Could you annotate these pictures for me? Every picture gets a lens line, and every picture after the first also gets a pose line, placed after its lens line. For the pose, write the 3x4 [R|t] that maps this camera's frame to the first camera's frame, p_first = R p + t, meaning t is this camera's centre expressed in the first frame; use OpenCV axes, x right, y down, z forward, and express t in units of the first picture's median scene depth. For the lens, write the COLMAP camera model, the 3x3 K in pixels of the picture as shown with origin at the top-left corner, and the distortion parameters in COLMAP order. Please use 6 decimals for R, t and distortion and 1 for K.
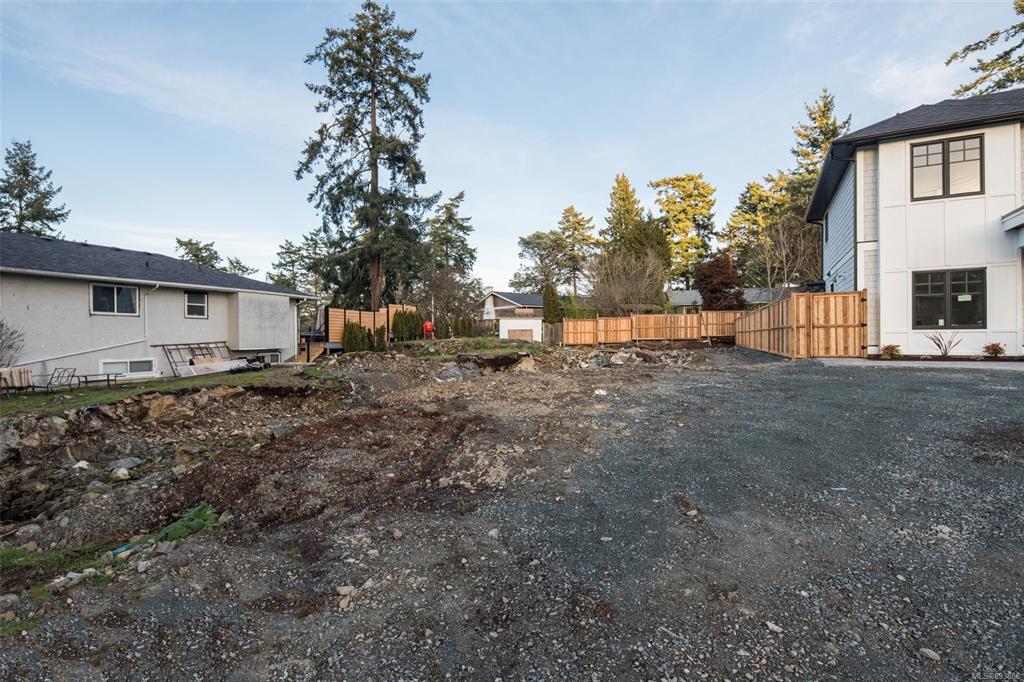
lens RADIAL K [[494.9, 0, 505.5], [0, 494.9, 325.6], [0, 0, 1]] dist [0.001727, 0.000021]
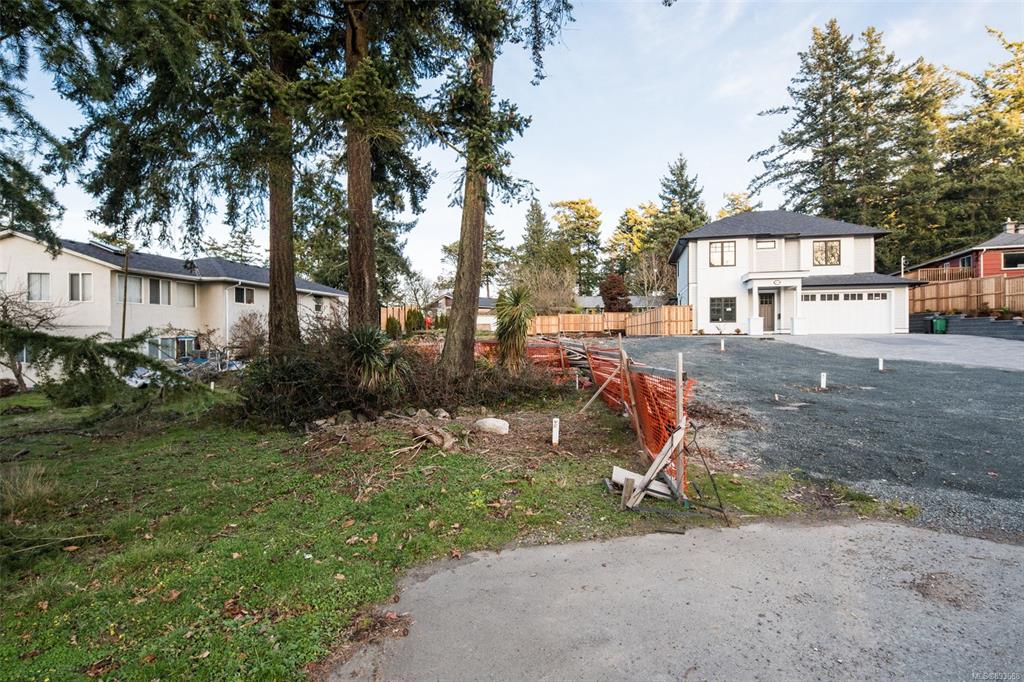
lens RADIAL K [[502.0, 0, 499.1], [0, 502.0, 317.1], [0, 0, 1]] dist [0.023675, 0.000095]
pose [[0.975471, 0.011186, 0.219844, -0.212022], [-0.008317, 0.999868, -0.013972, 0.007428], [-0.219971, 0.011801, 0.975435, -0.349468]]
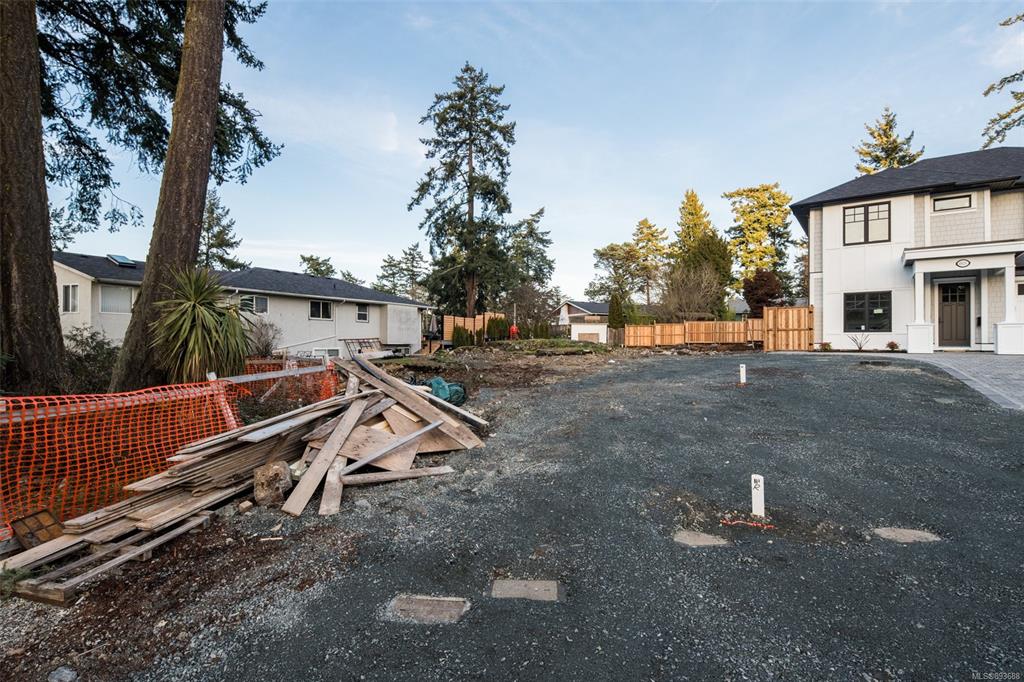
lens RADIAL K [[494.9, 0, 505.5], [0, 494.9, 325.6], [0, 0, 1]] dist [0.001727, 0.000021]
pose [[0.987246, 0.007128, -0.159043, 0.019333], [-0.009089, 0.999891, -0.011611, 0.004658], [0.158943, 0.012908, 0.987203, -0.202559]]
